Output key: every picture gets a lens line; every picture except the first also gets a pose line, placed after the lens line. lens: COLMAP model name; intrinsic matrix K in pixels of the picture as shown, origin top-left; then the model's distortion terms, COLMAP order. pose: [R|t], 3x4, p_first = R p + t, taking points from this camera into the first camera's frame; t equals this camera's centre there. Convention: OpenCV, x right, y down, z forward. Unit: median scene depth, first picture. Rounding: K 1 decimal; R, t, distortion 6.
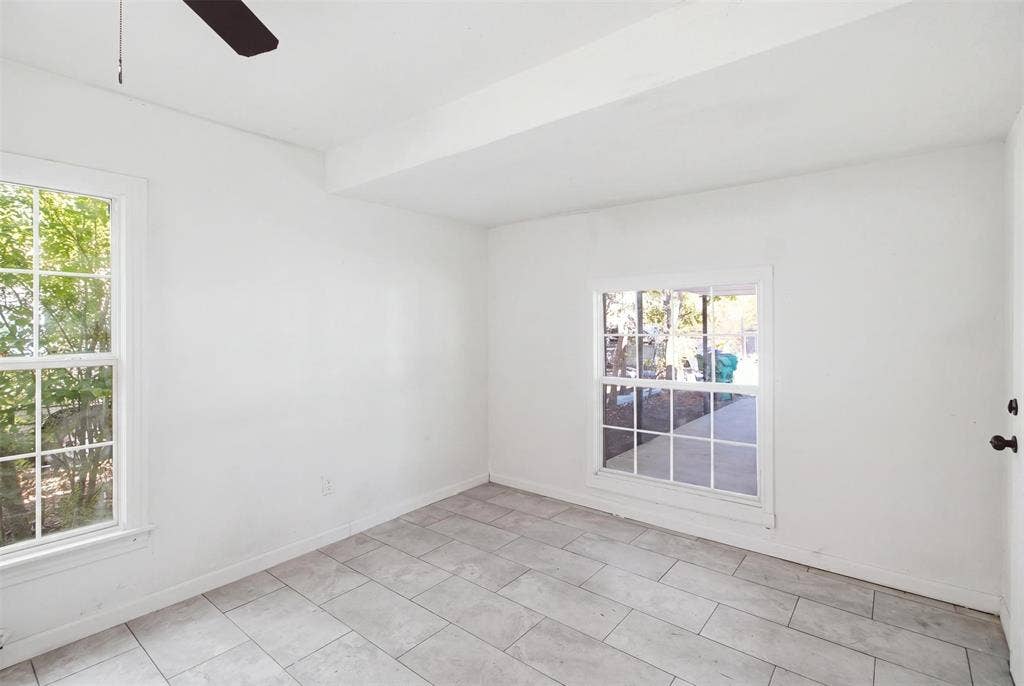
lens RADIAL K [[482.4, 0, 510.5], [0, 482.4, 322.2], [0, 0, 1]] dist [-0.030792, 0.023050]
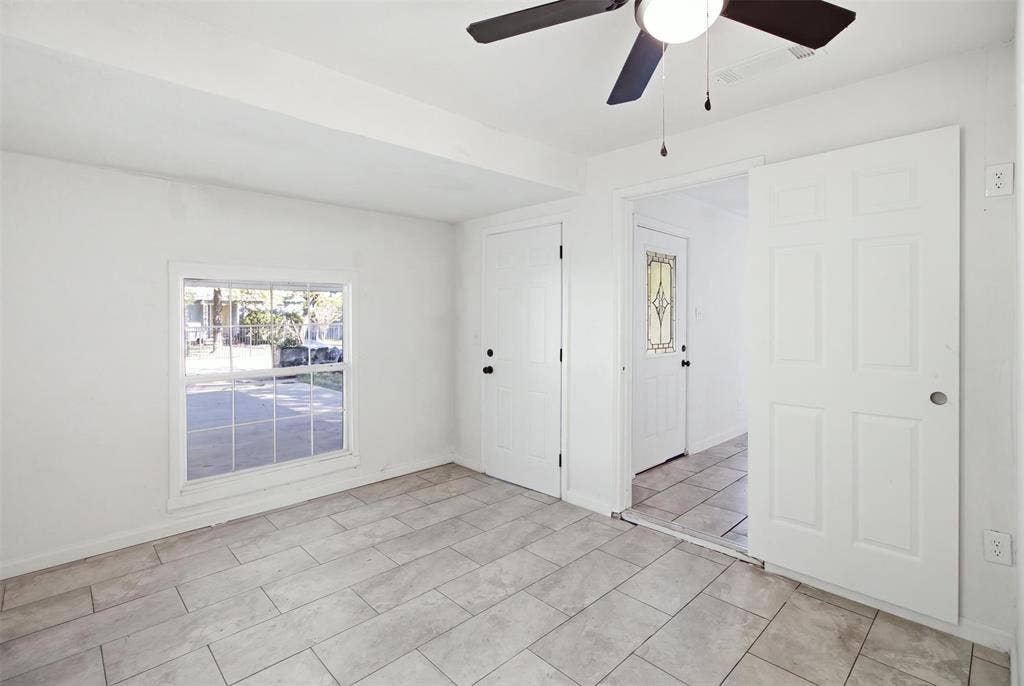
lens RADIAL K [[482.4, 0, 510.5], [0, 482.4, 322.2], [0, 0, 1]] dist [-0.030792, 0.023050]
pose [[0.130989, -0.008252, 0.991349, -0.784032], [-0.000833, 0.999964, 0.008434, 0.012132], [-0.991383, -0.001930, 0.130977, 0.421626]]
